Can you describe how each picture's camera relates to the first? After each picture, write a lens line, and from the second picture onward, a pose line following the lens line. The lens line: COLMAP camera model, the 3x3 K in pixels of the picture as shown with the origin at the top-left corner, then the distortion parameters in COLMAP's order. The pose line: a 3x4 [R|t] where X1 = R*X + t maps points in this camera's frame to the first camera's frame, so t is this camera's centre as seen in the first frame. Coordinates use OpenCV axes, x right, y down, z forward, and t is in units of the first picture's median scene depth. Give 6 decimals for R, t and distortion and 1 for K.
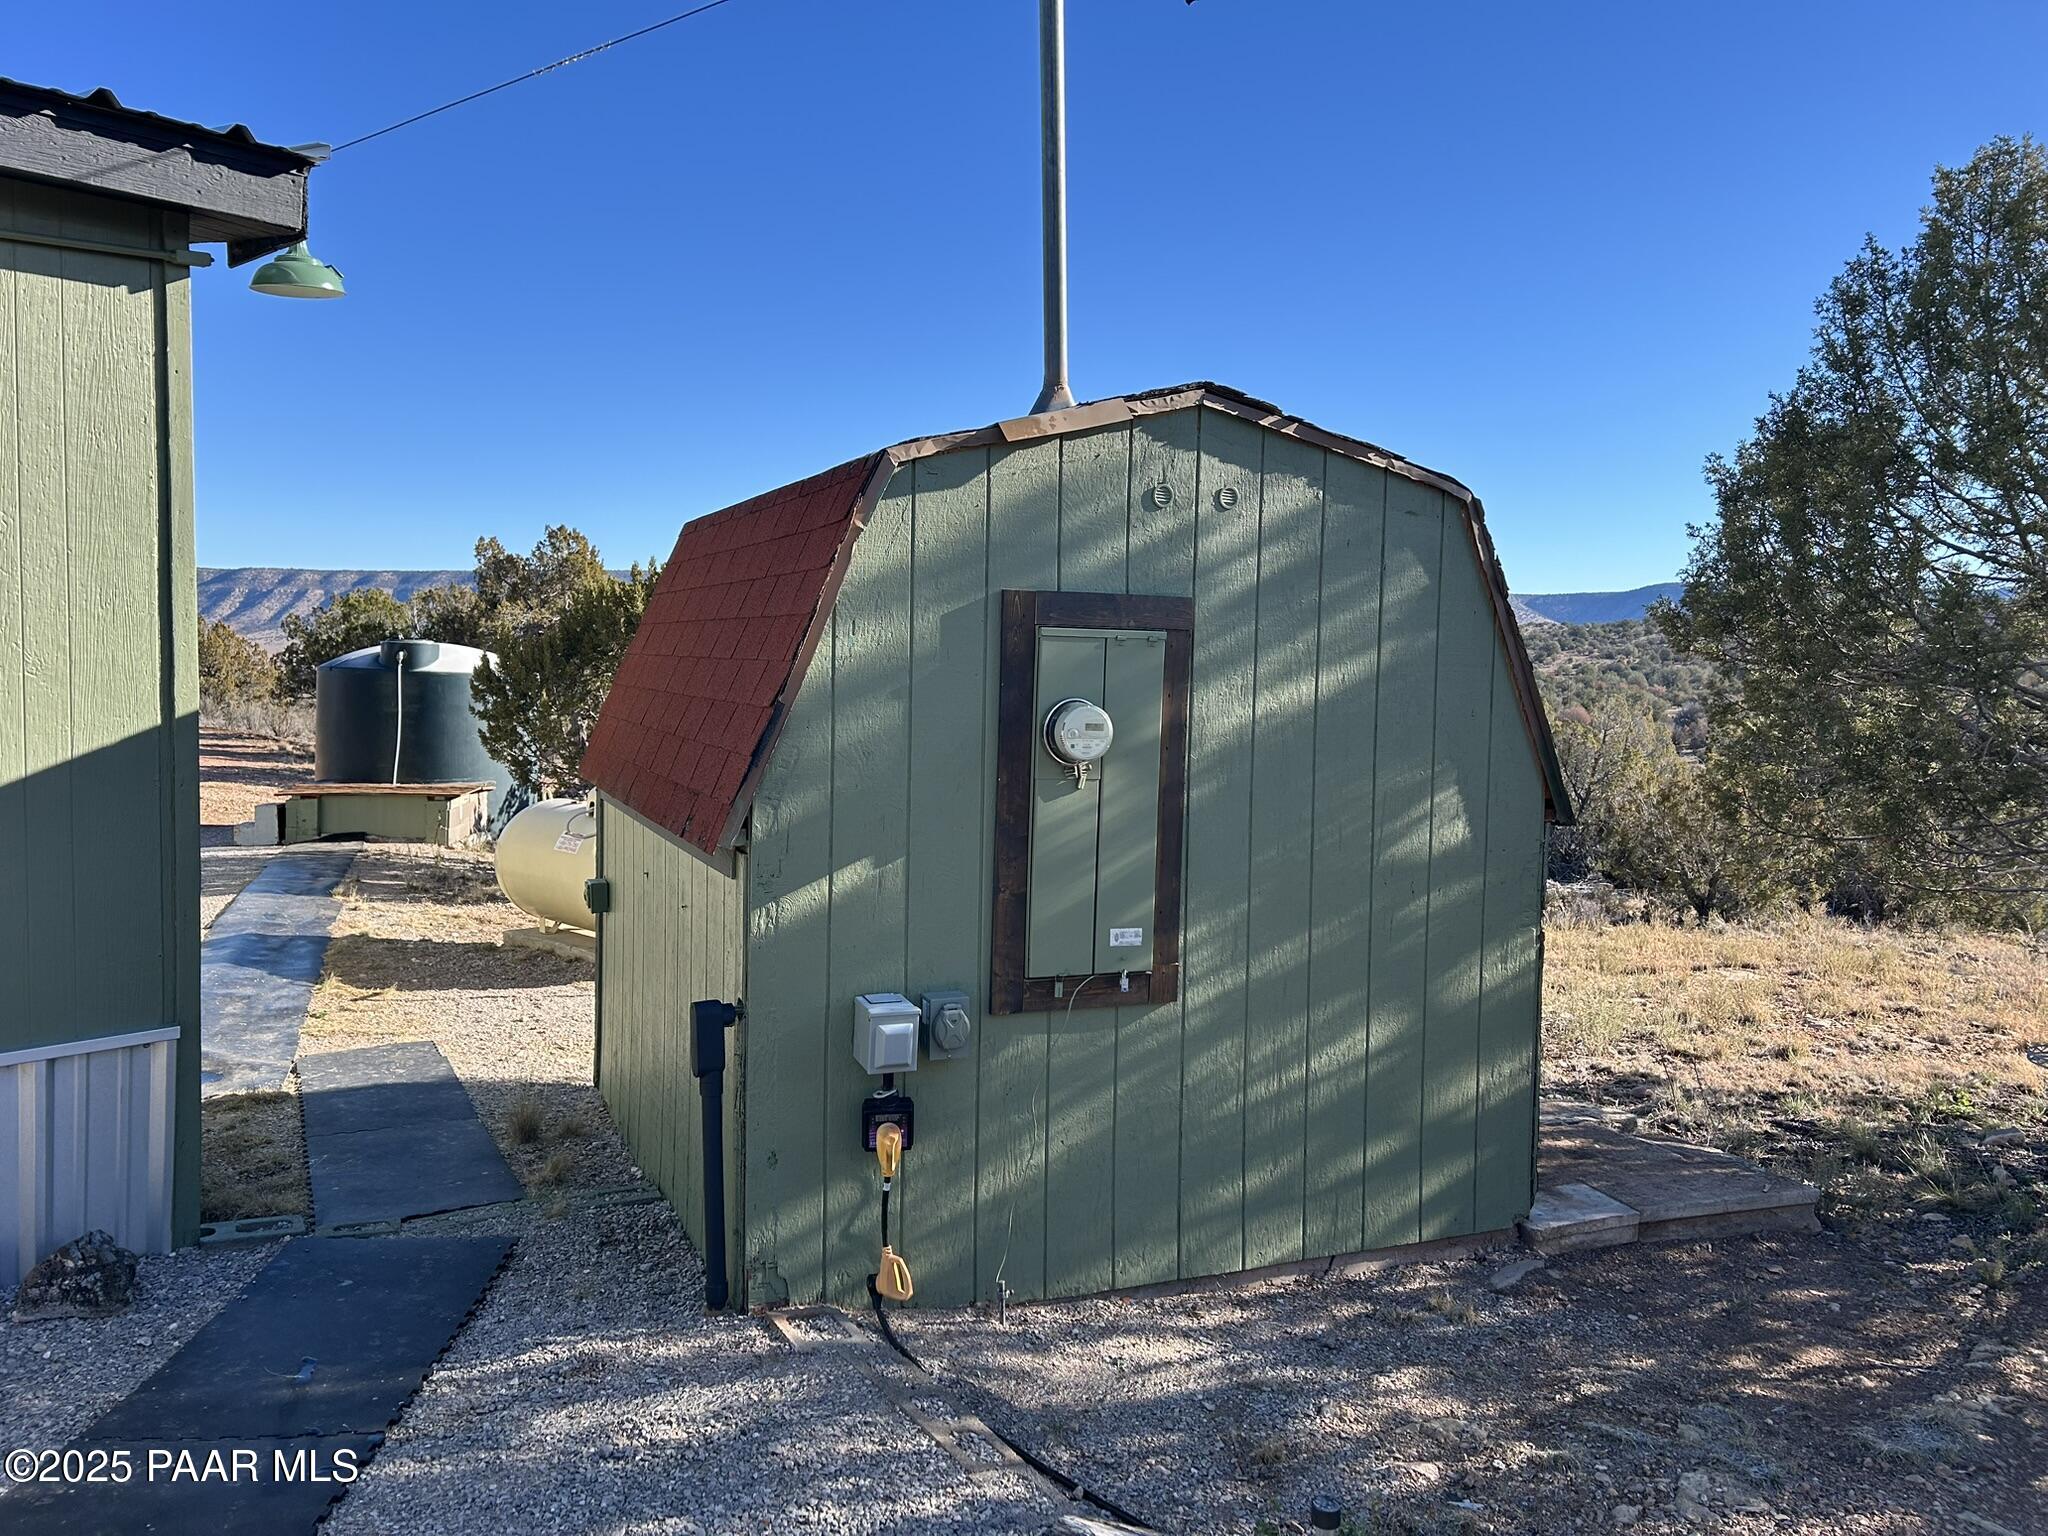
lens RADIAL K [[1536.8, 0, 1024.6], [0, 1536.8, 756.2], [0, 0, 1]] dist [0.067867, -0.073994]
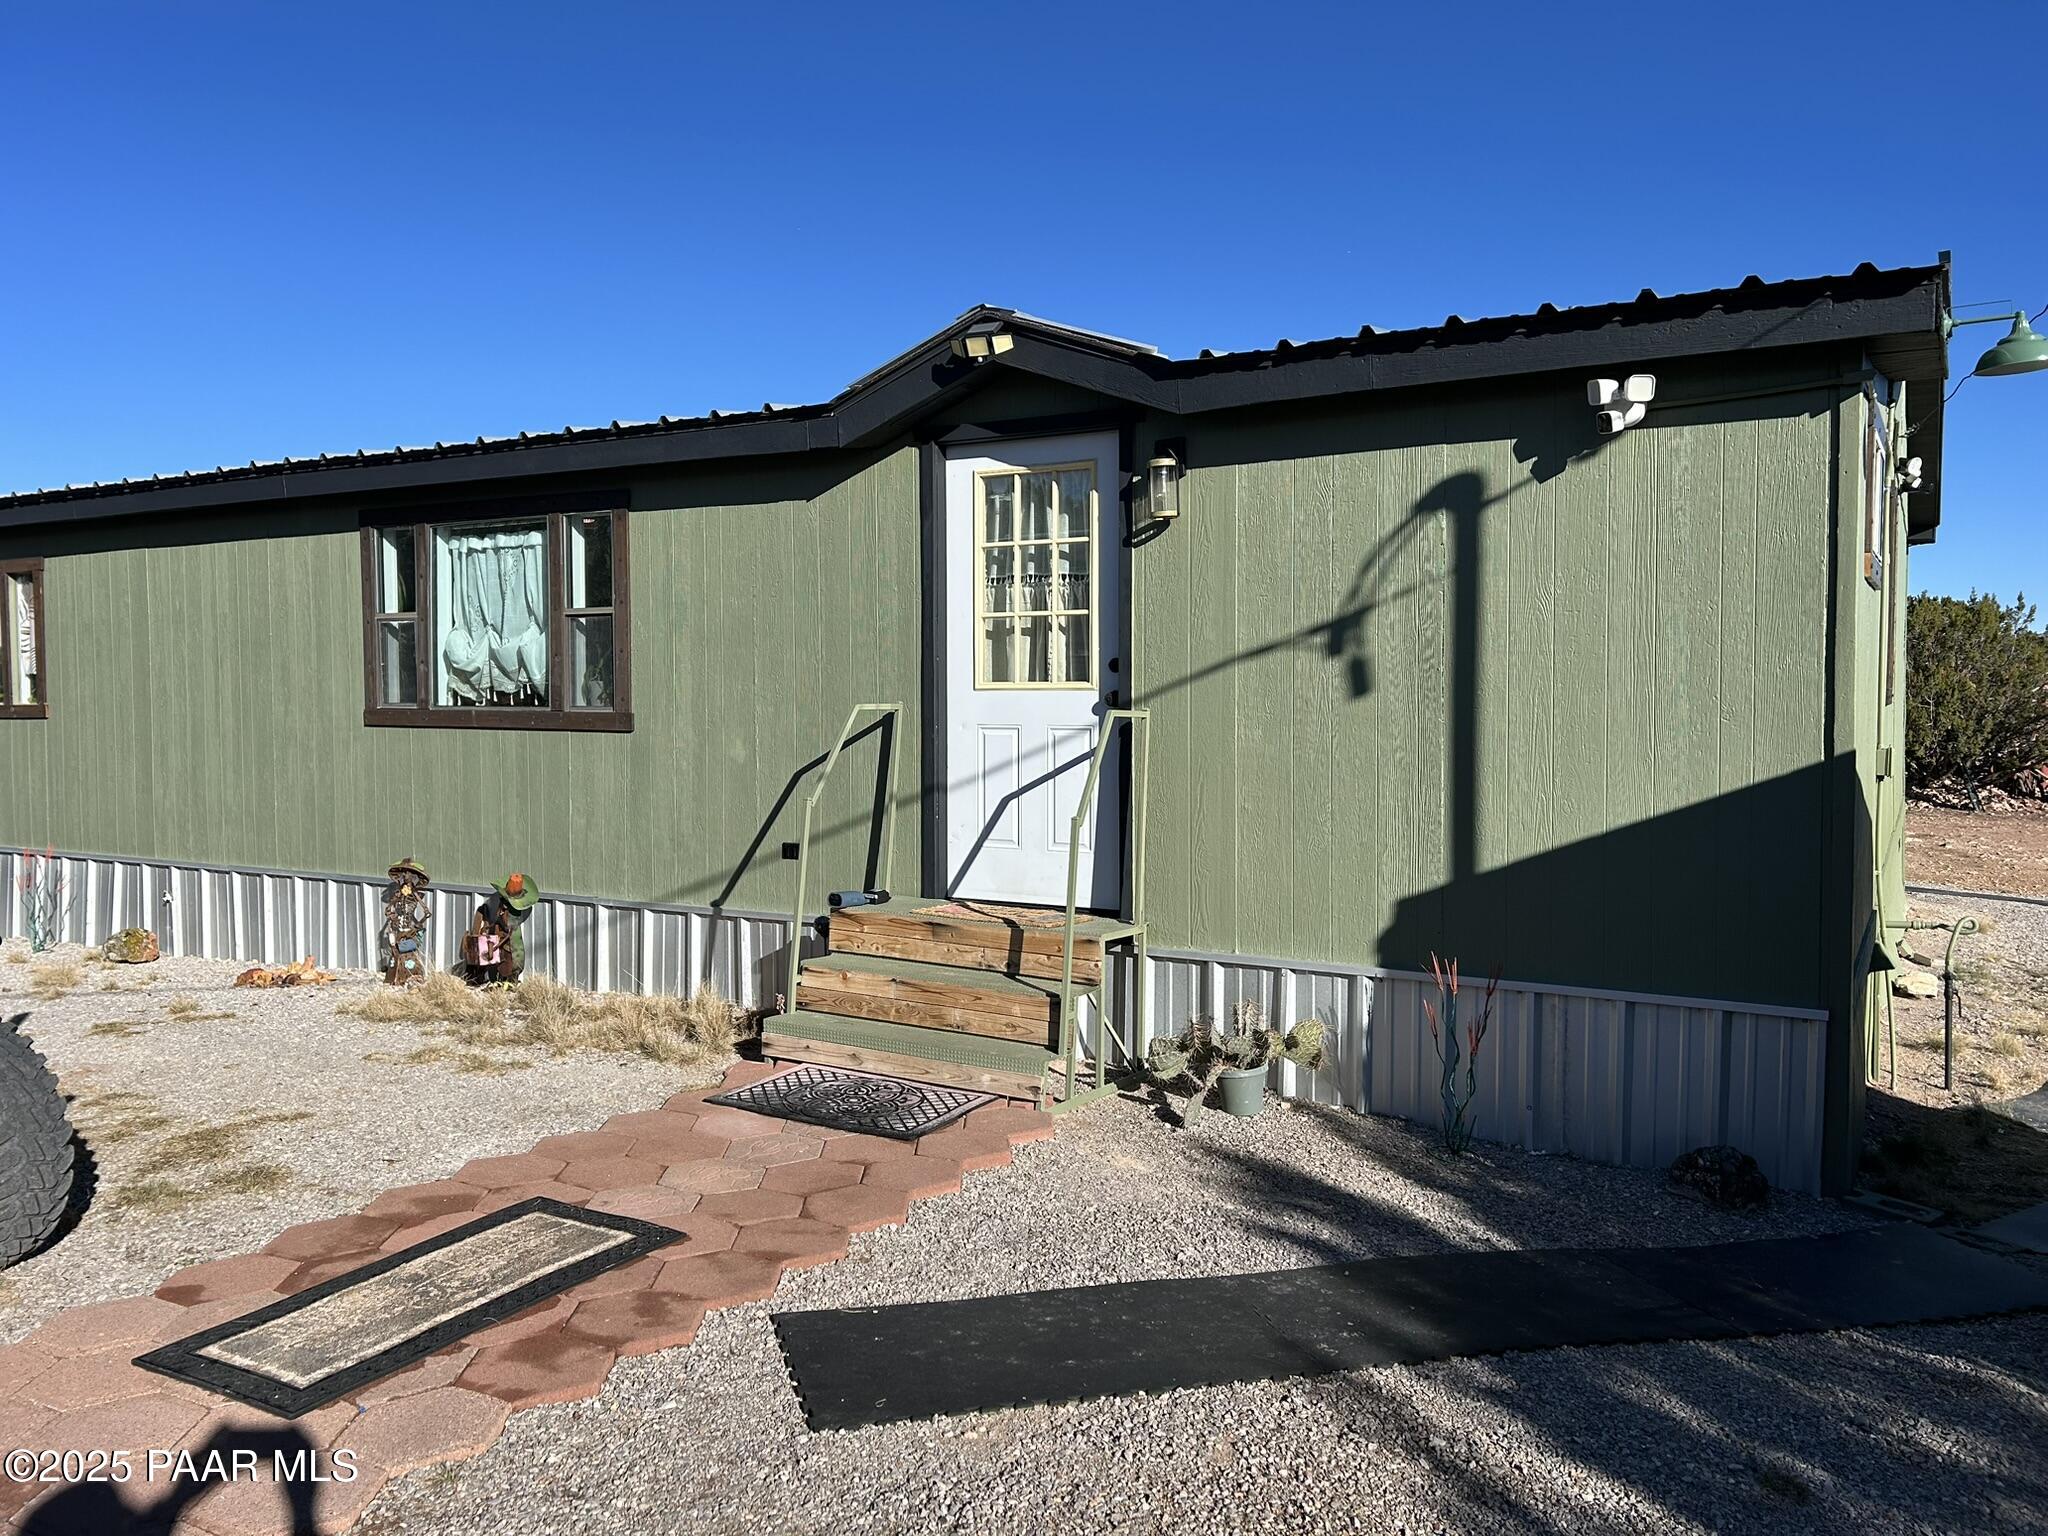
lens RADIAL K [[1536.8, 0, 1024.7], [0, 1536.8, 769.3], [0, 0, 1]] dist [0.067867, -0.073994]
pose [[0.211307, 0.028746, -0.976997, 0.542460], [-0.059641, 0.998084, 0.016467, 0.003512], [0.975598, 0.054790, 0.212617, 0.132956]]
